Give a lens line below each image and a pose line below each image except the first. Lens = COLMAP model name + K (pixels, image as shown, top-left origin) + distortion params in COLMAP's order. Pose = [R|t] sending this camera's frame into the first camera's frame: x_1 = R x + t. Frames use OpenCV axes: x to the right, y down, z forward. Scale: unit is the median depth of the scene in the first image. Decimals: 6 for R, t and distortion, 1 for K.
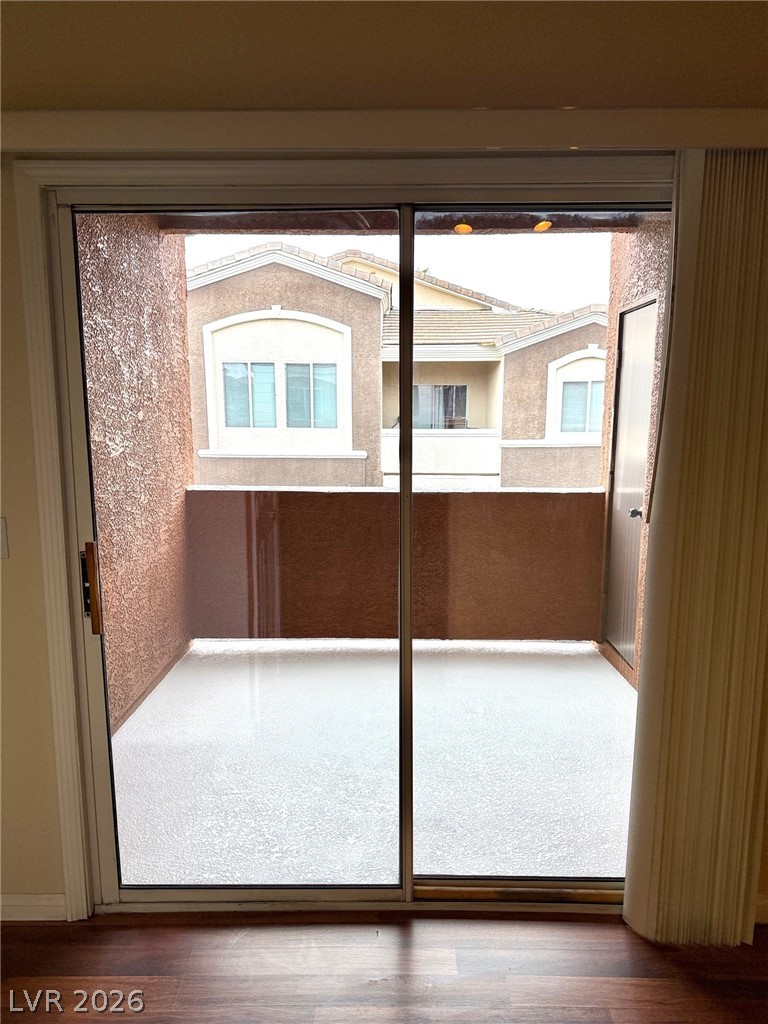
lens RADIAL K [[716.0, 0, 383.8], [0, 716.0, 513.5], [0, 0, 1]] dist [0.030967, -0.001564]
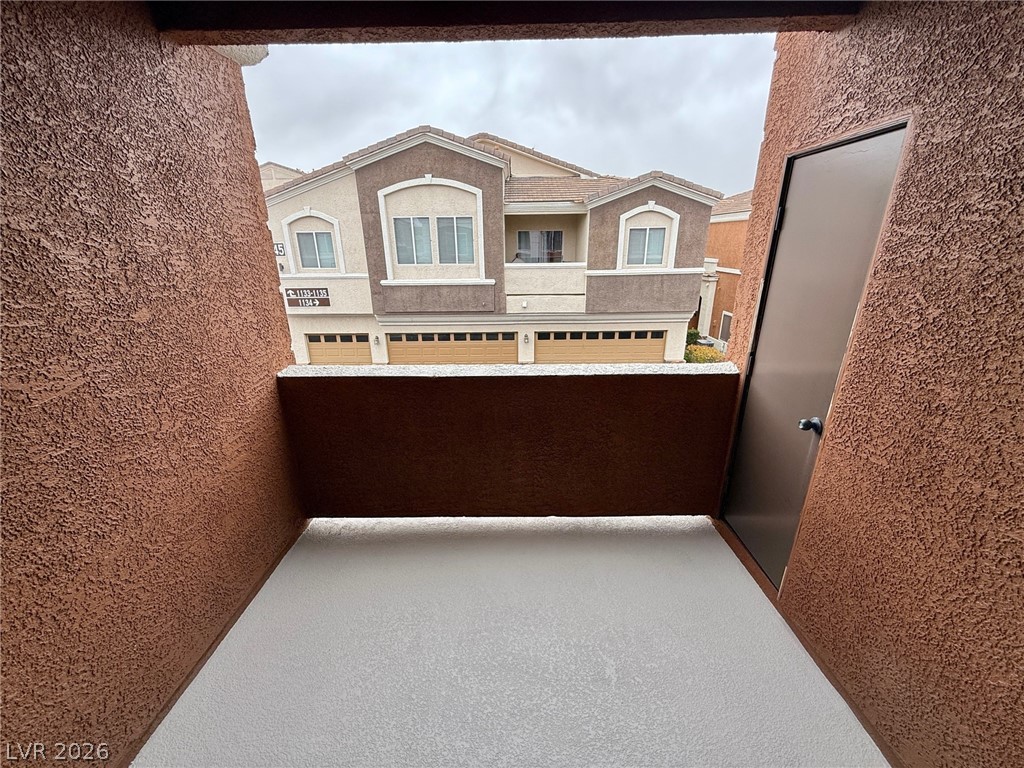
lens RADIAL K [[411.4, 0, 512.0], [0, 411.4, 384.3], [0, 0, 1]] dist [-0.012559, 0.000363]
pose [[0.999881, -0.015073, 0.003150, 0.005341], [0.014234, 0.982773, 0.184270, -0.031829], [-0.005873, -0.184203, 0.982871, 0.135896]]
